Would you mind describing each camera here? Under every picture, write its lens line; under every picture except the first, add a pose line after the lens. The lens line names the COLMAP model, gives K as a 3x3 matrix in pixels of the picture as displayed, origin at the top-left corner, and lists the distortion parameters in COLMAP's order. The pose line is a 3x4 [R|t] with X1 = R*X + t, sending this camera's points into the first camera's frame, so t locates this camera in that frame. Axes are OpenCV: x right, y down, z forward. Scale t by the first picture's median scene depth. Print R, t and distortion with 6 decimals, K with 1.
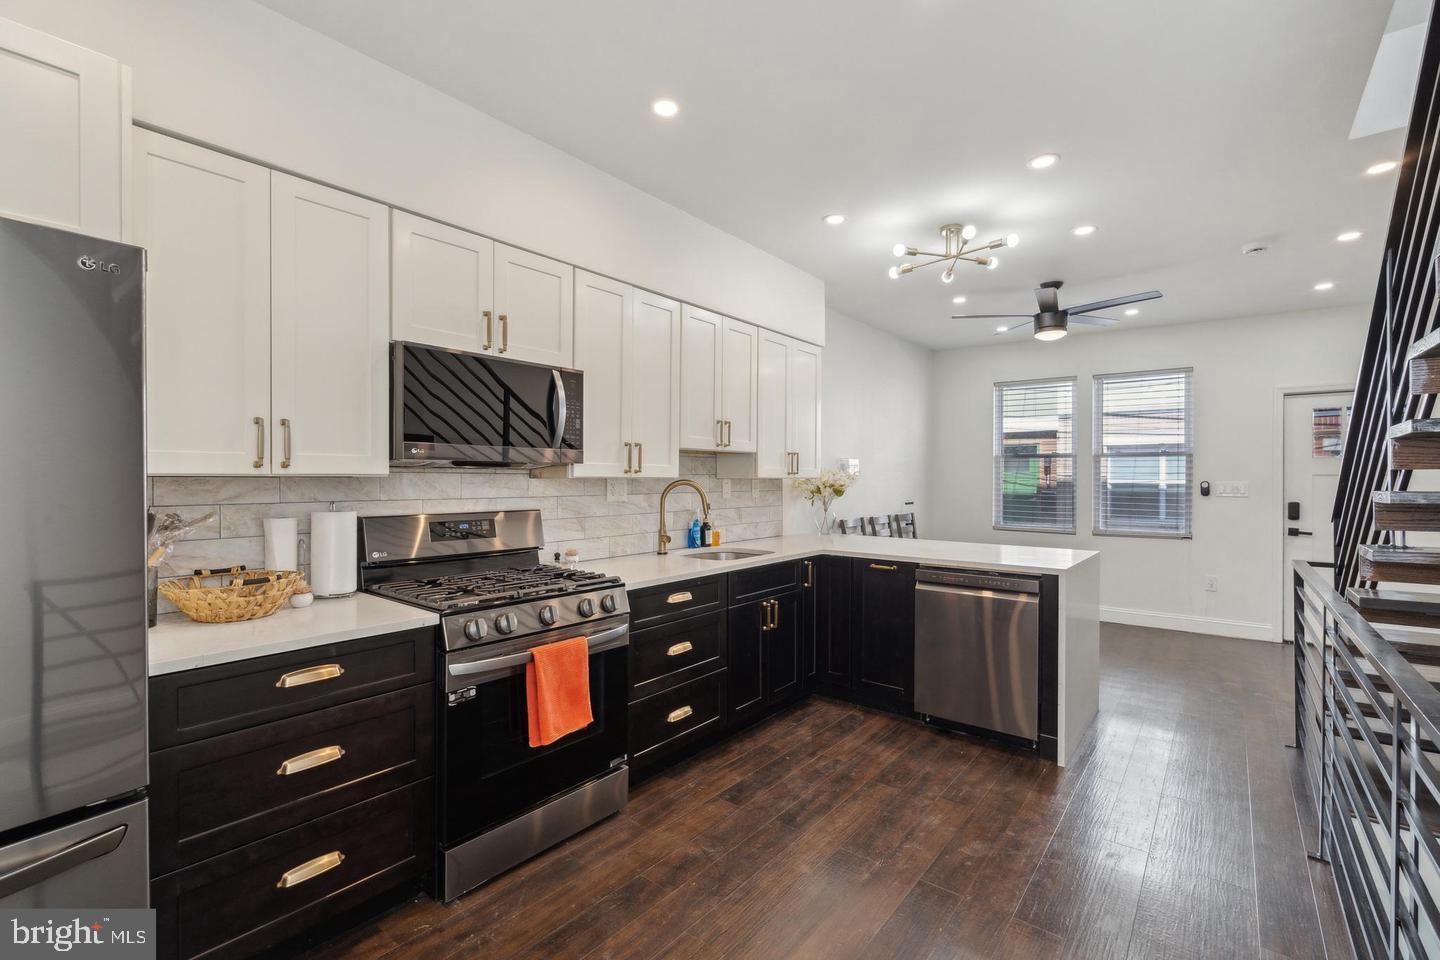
lens RADIAL K [[639.0, 0, 719.8], [0, 639.0, 476.4], [0, 0, 1]] dist [-0.002890, 0.000001]
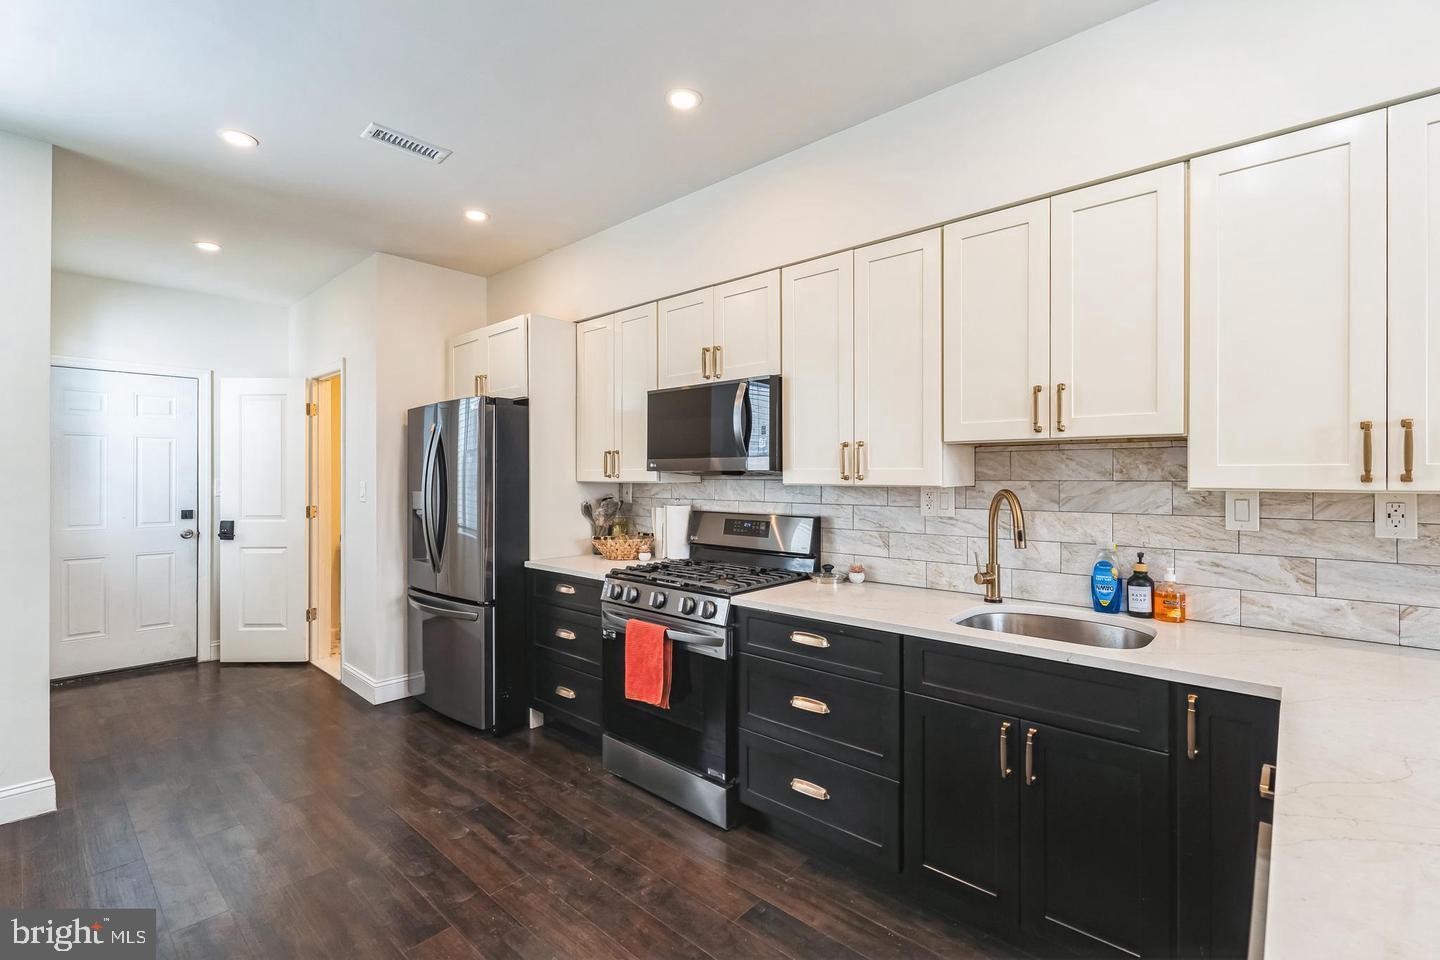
lens RADIAL K [[639.0, 0, 719.8], [0, 639.0, 476.4], [0, 0, 1]] dist [-0.002890, 0.000001]
pose [[-0.060235, -0.003832, -0.998177, 0.688460], [0.001347, 0.999991, -0.003921, -0.006194], [0.998183, -0.001580, -0.060230, 0.892920]]
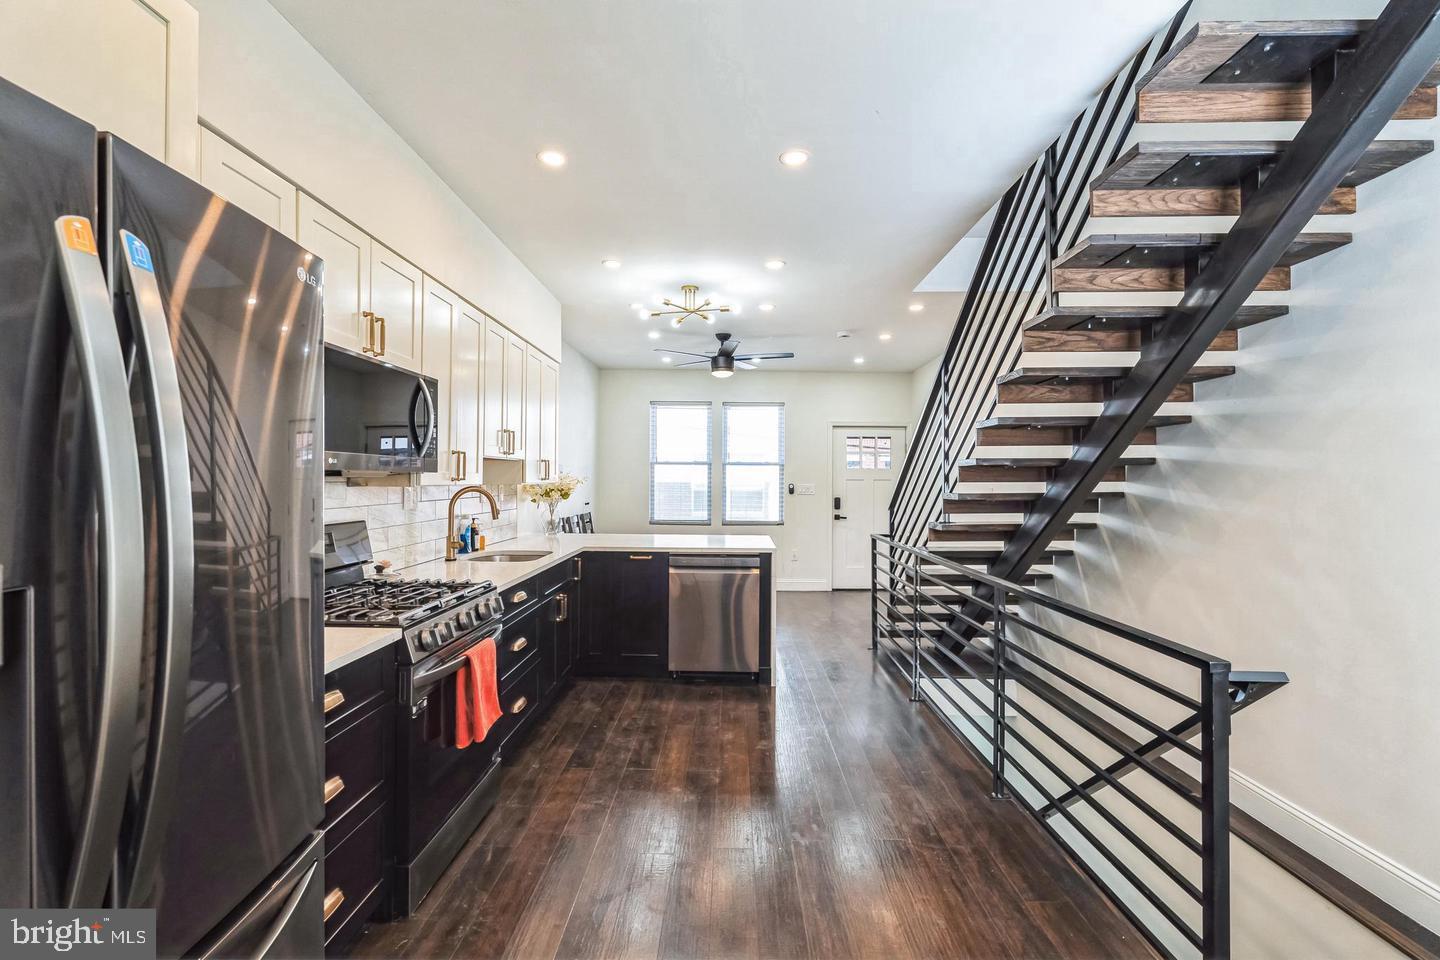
lens RADIAL K [[639.0, 0, 719.8], [0, 639.0, 476.4], [0, 0, 1]] dist [-0.002890, 0.000001]
pose [[0.789183, 0.004414, 0.614143, -0.436346], [-0.005713, 0.999984, 0.000154, -0.014823], [-0.614132, -0.003630, 0.789195, -0.054782]]
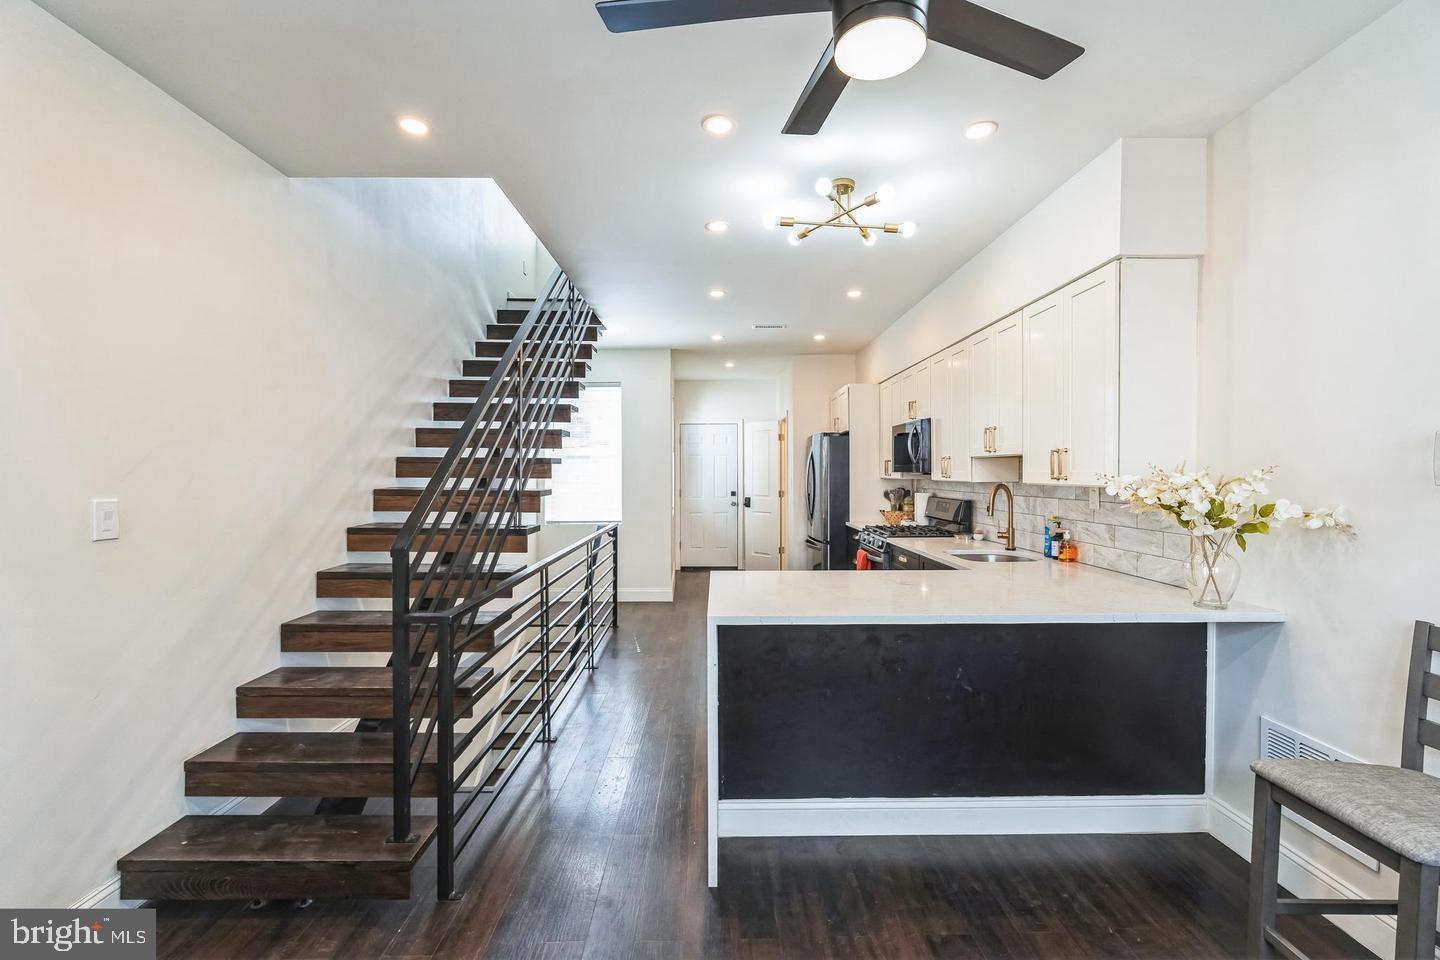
lens RADIAL K [[639.0, 0, 719.8], [0, 639.0, 476.4], [0, 0, 1]] dist [-0.002890, 0.000001]
pose [[-0.774098, 0.002082, -0.633062, 1.194191], [0.000345, 0.999996, 0.002868, -0.012398], [0.633066, 0.002002, -0.774096, 1.816976]]
